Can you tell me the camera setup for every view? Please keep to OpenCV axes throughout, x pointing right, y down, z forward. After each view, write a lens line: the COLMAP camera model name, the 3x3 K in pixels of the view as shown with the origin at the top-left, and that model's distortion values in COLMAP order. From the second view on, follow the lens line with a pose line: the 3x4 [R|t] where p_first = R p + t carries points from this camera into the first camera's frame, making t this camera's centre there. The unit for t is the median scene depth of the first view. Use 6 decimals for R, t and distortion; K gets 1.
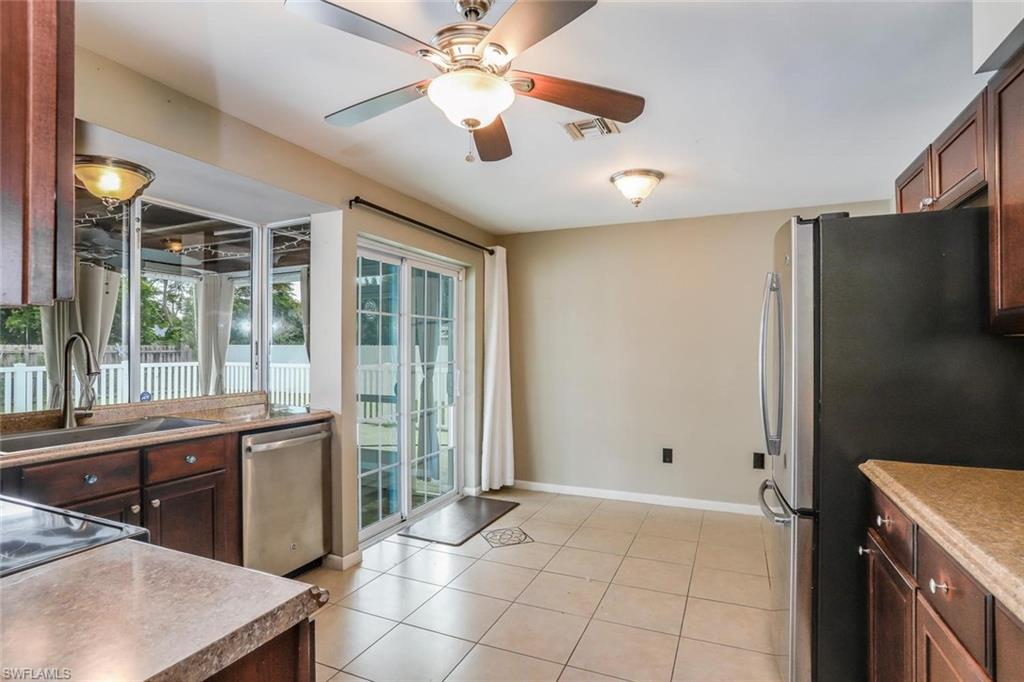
lens RADIAL K [[524.3, 0, 514.5], [0, 524.3, 347.8], [0, 0, 1]] dist [-0.056779, 0.025101]
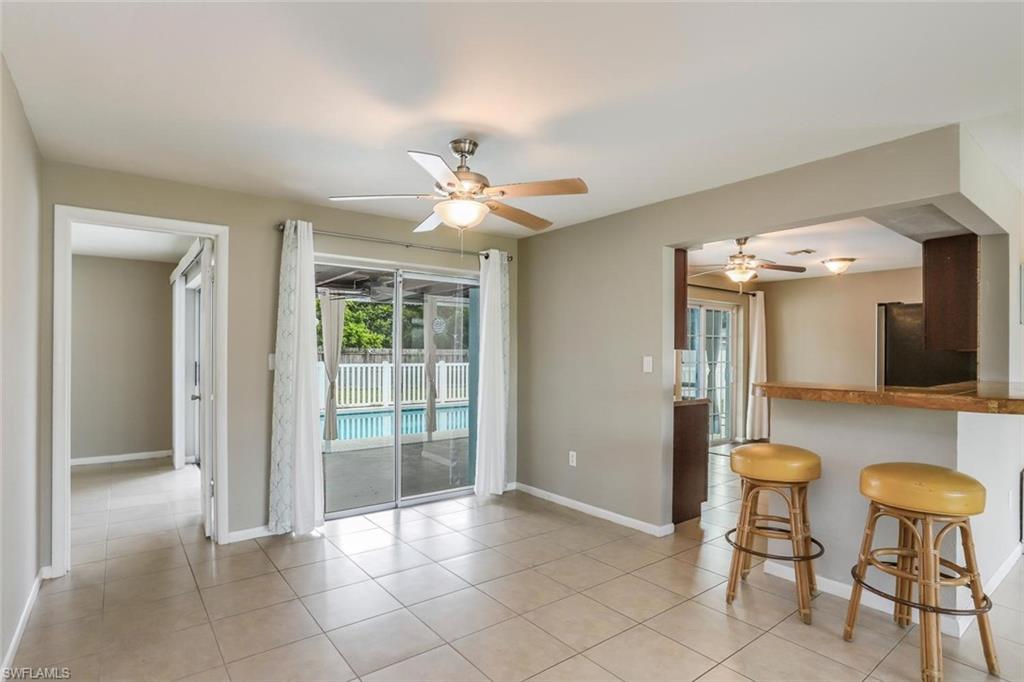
lens RADIAL K [[524.3, 0, 514.5], [0, 524.3, 347.8], [0, 0, 1]] dist [-0.056779, 0.025101]
pose [[0.884997, 0.003406, -0.465584, 0.050633], [-0.008474, 0.999925, -0.008792, 0.002719], [0.465520, 0.011726, 0.884960, -0.813321]]
